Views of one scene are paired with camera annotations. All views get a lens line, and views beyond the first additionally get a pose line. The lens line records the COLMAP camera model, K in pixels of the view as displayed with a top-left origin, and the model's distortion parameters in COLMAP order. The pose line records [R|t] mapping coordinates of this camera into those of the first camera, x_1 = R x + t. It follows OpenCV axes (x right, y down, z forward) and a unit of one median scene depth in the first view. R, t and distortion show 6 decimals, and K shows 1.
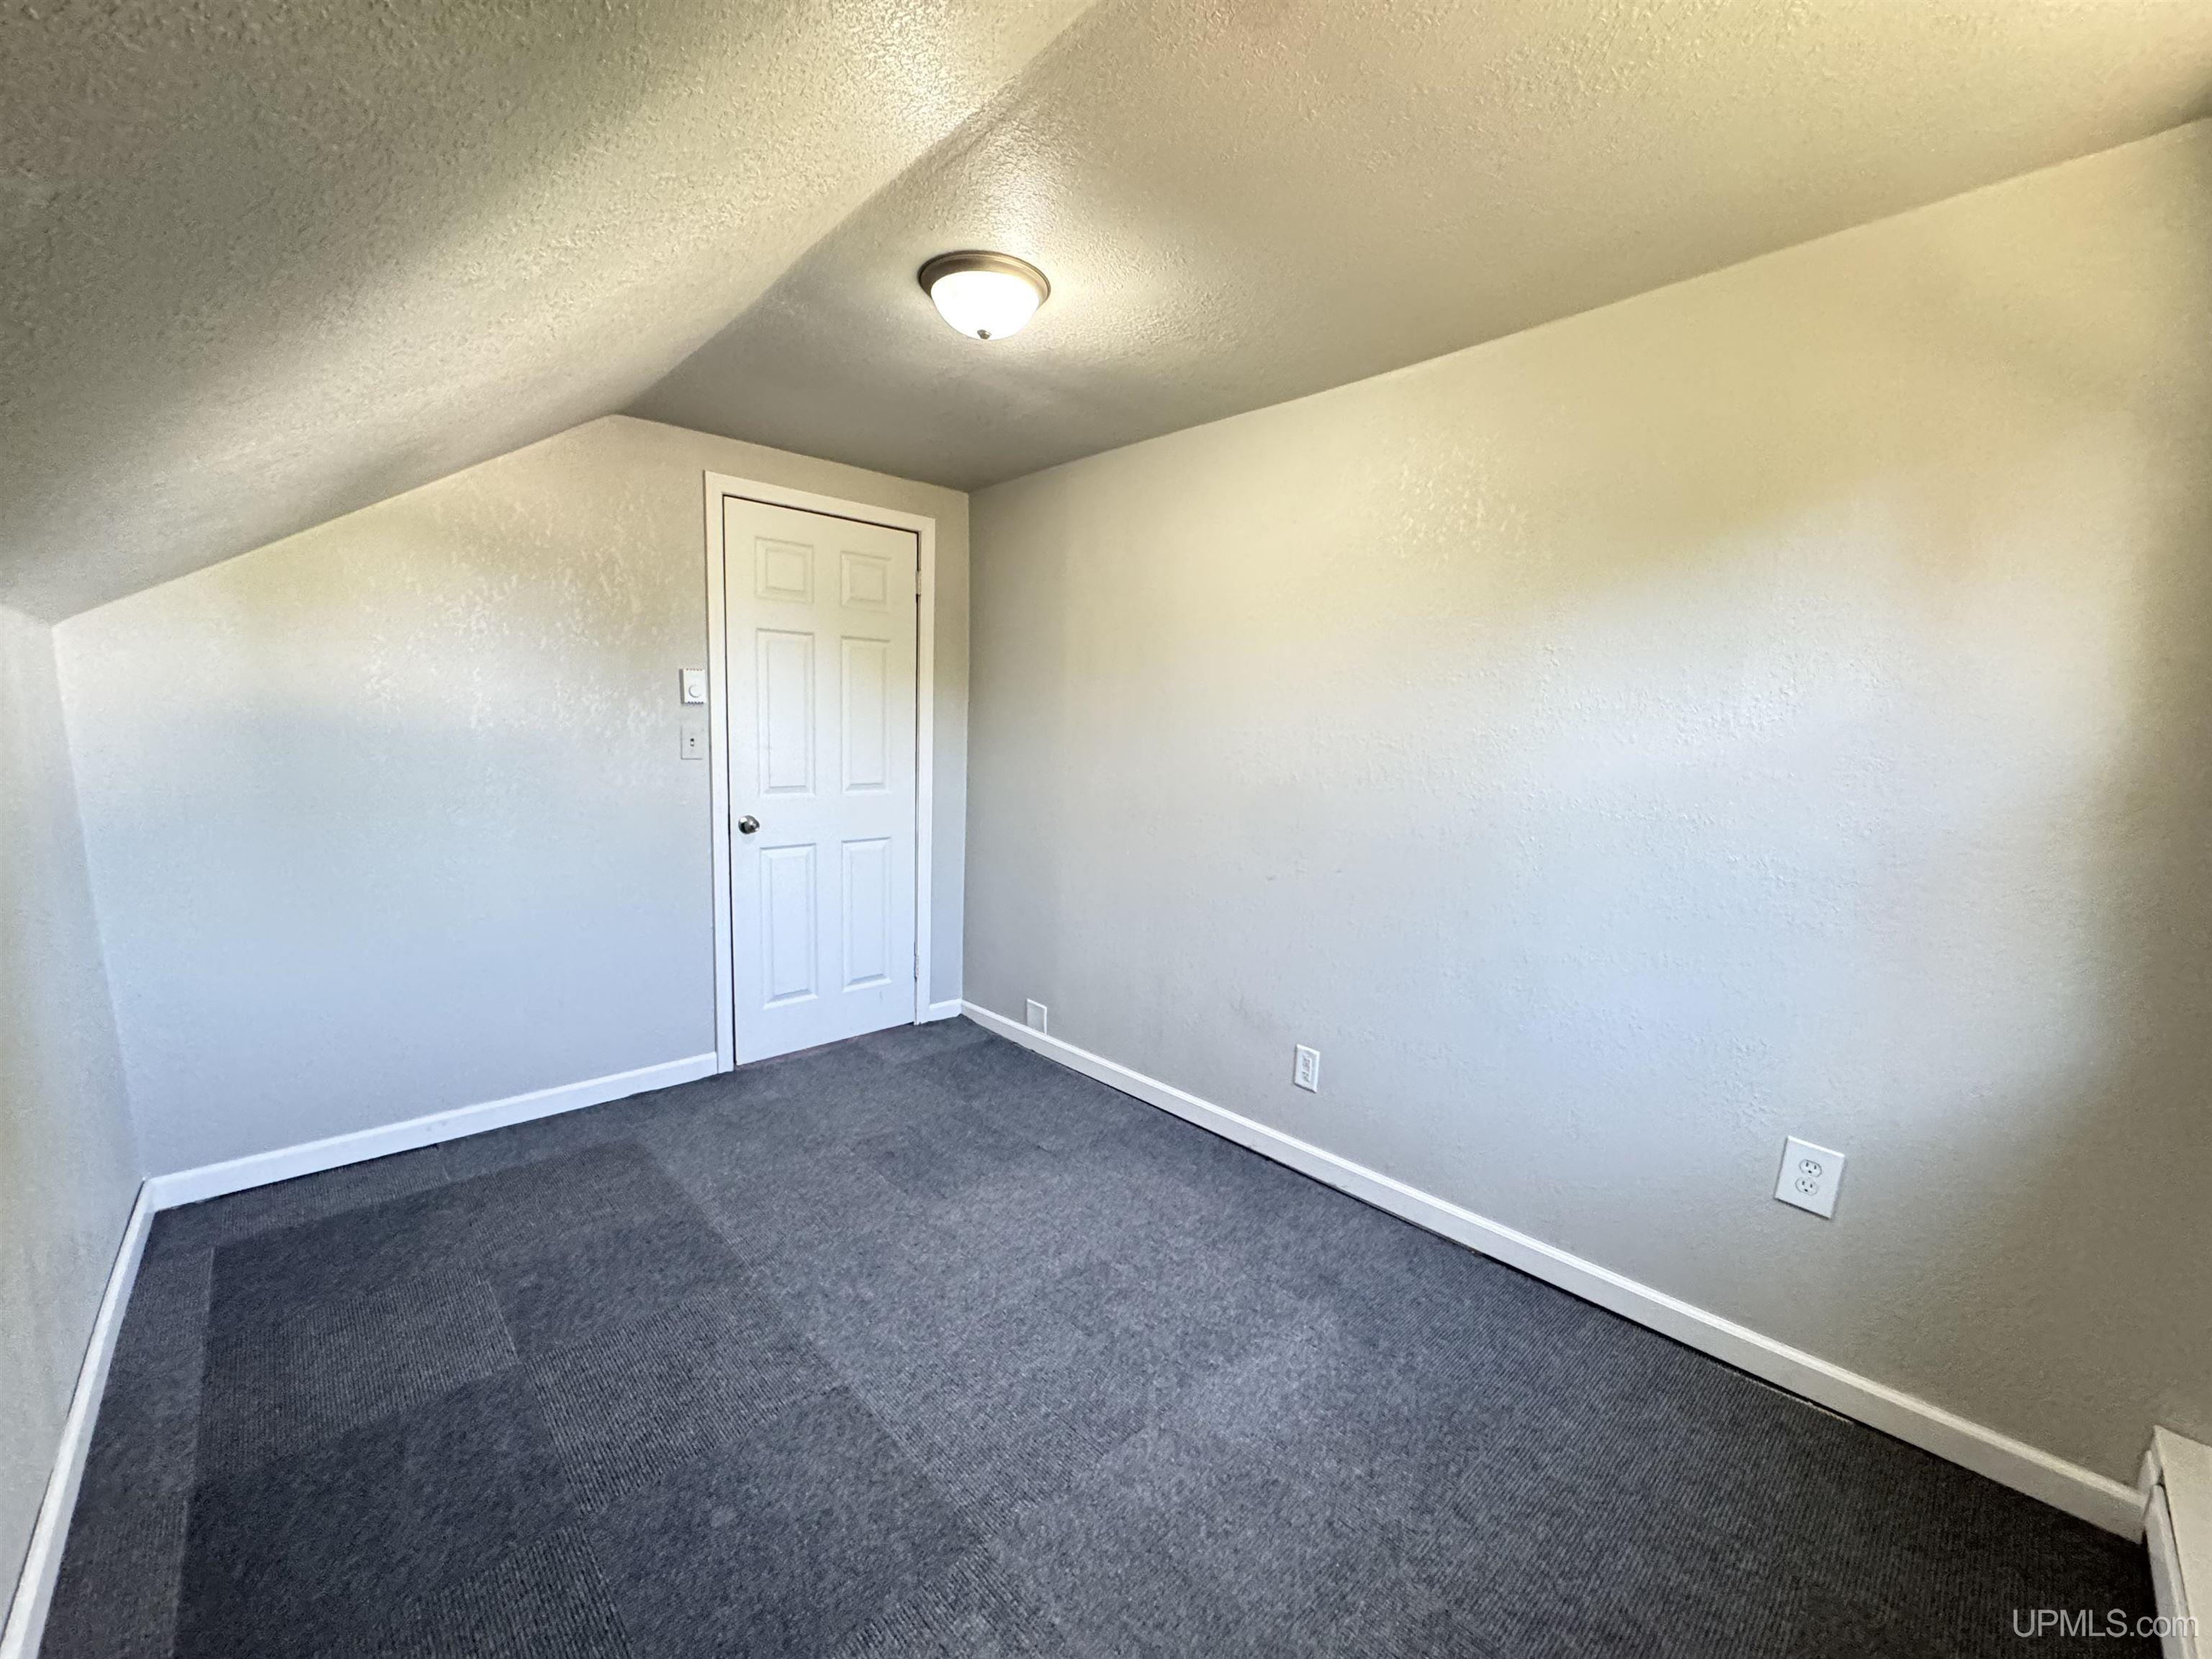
lens RADIAL K [[871.7, 0, 1106.0], [0, 871.7, 829.5], [0, 0, 1]] dist [-0.035461, 0.000065]
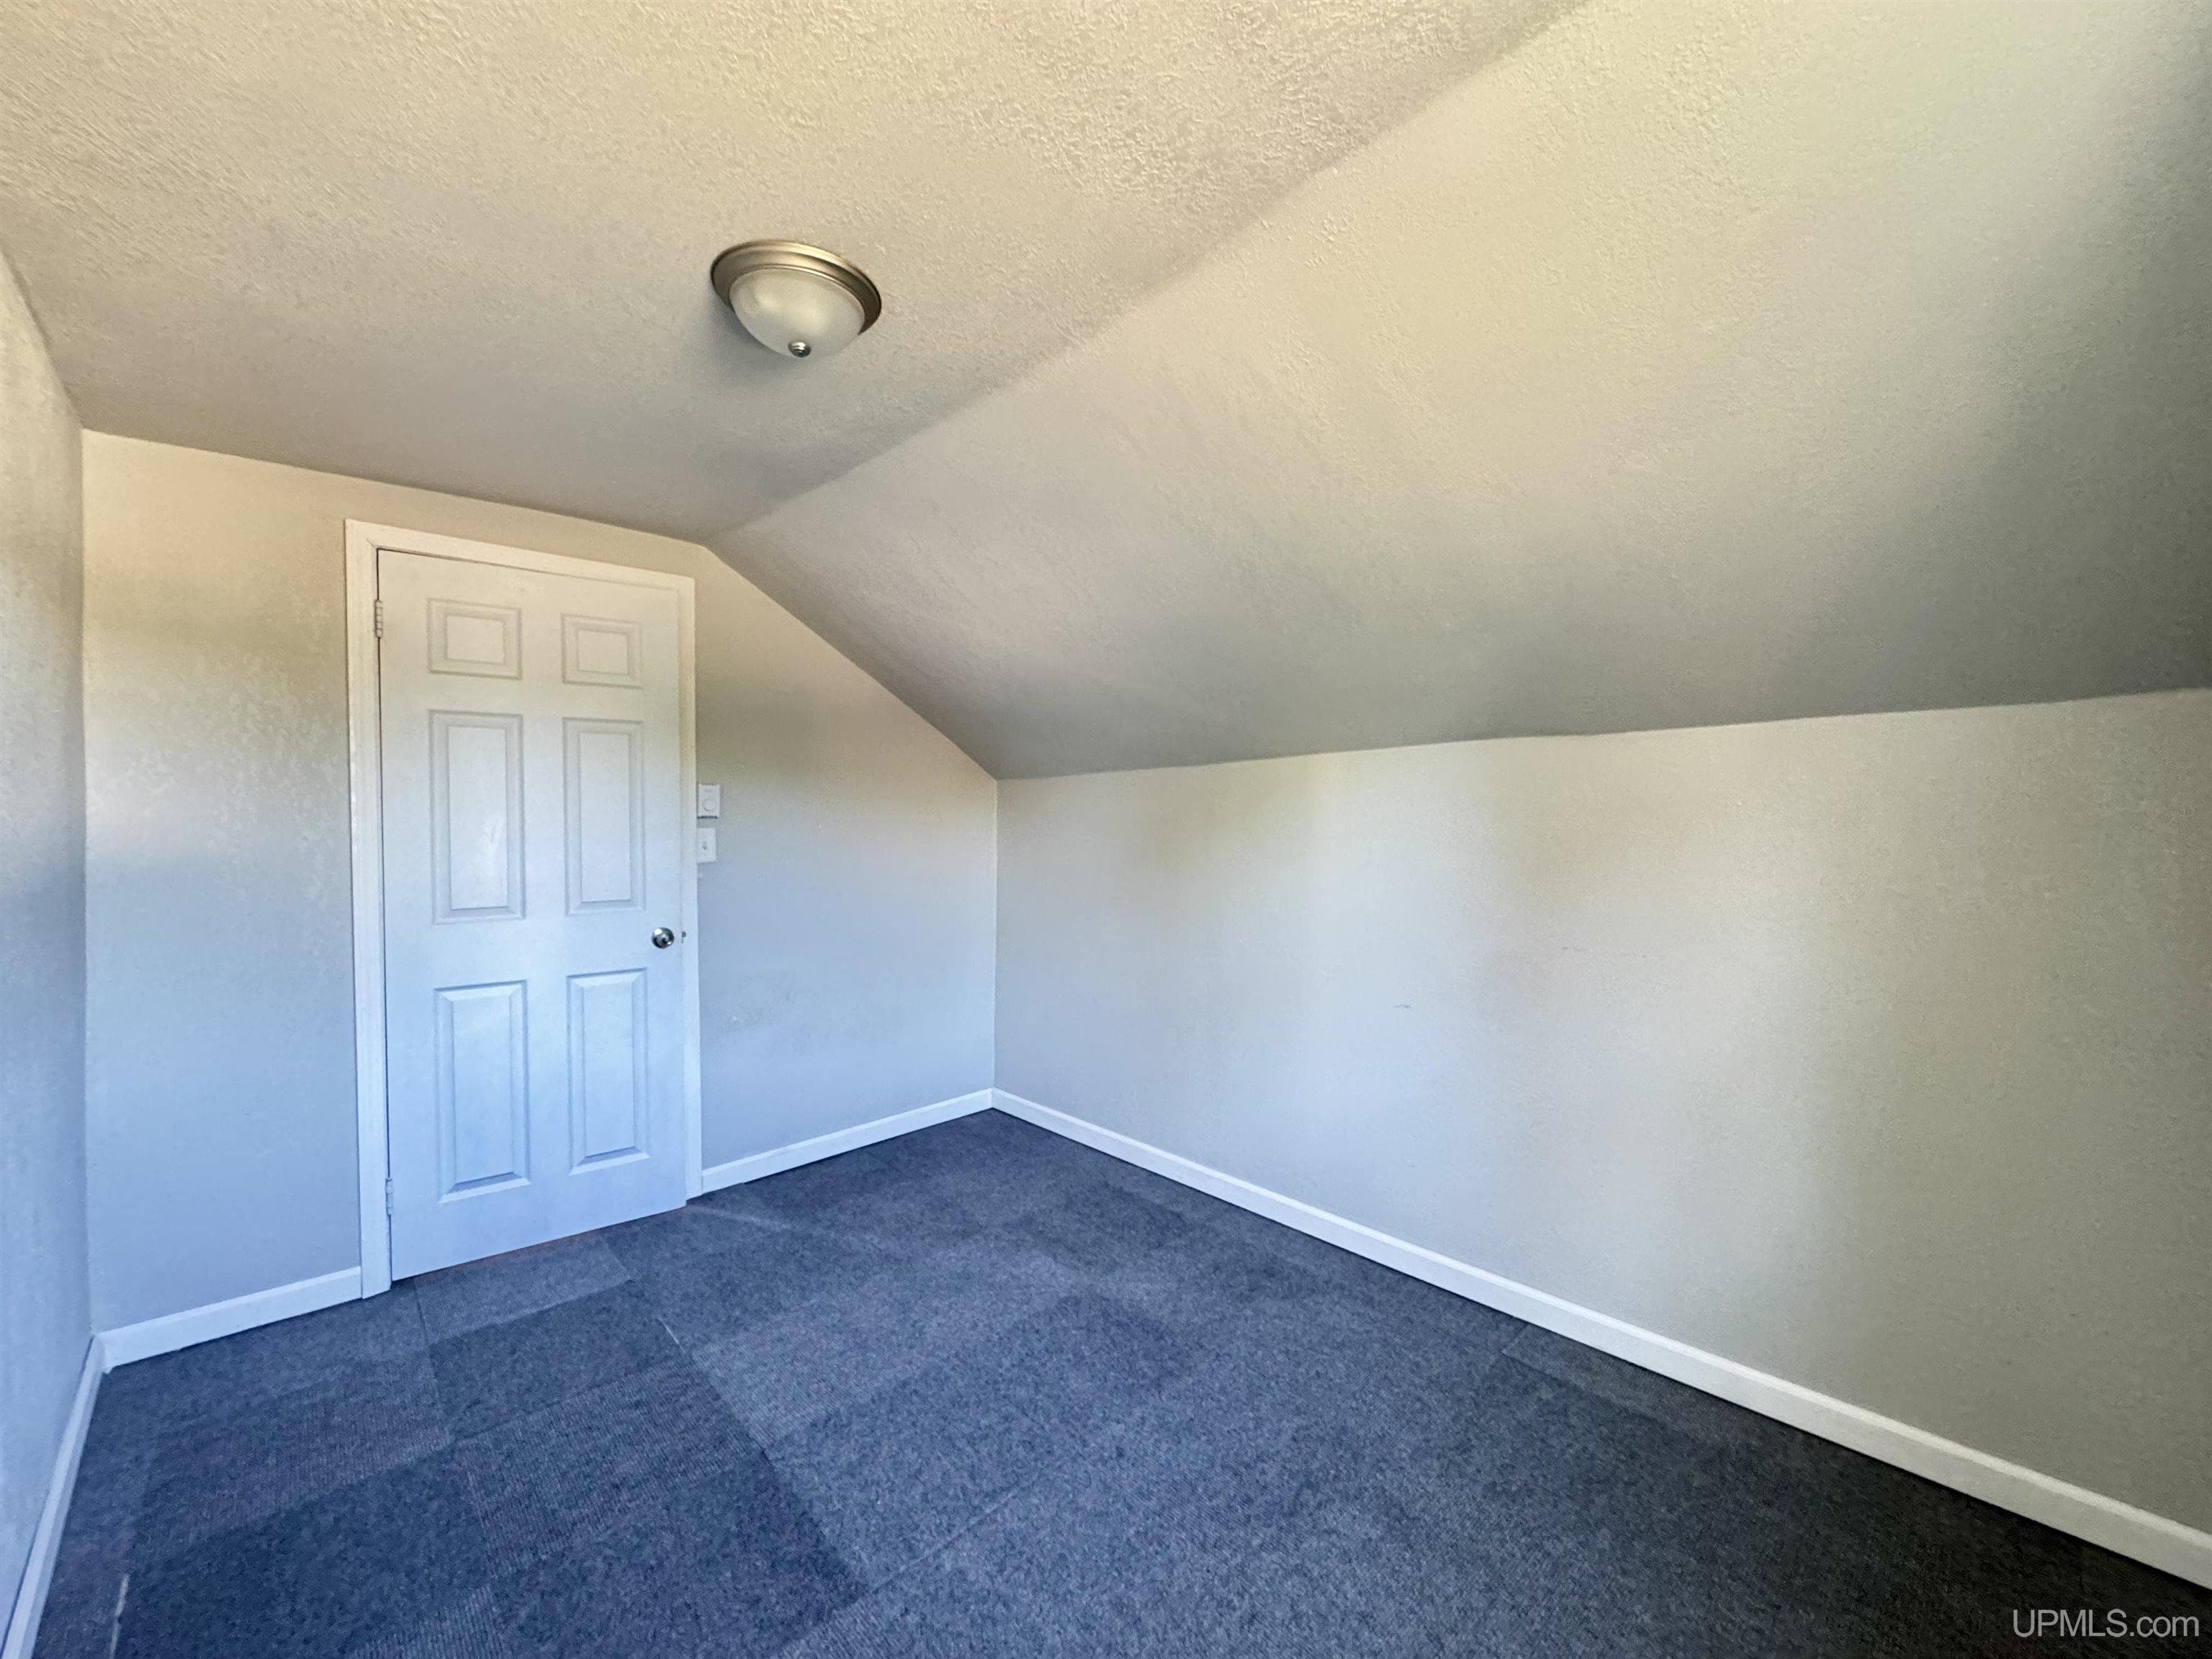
lens RADIAL K [[888.4, 0, 1108.7], [0, 888.4, 826.2], [0, 0, 1]] dist [0.001140, 0.000242]
pose [[0.994236, -0.034676, -0.101450, 0.196646], [0.023985, 0.994208, -0.104765, -0.018617], [0.104495, 0.101728, 0.989309, 0.179966]]
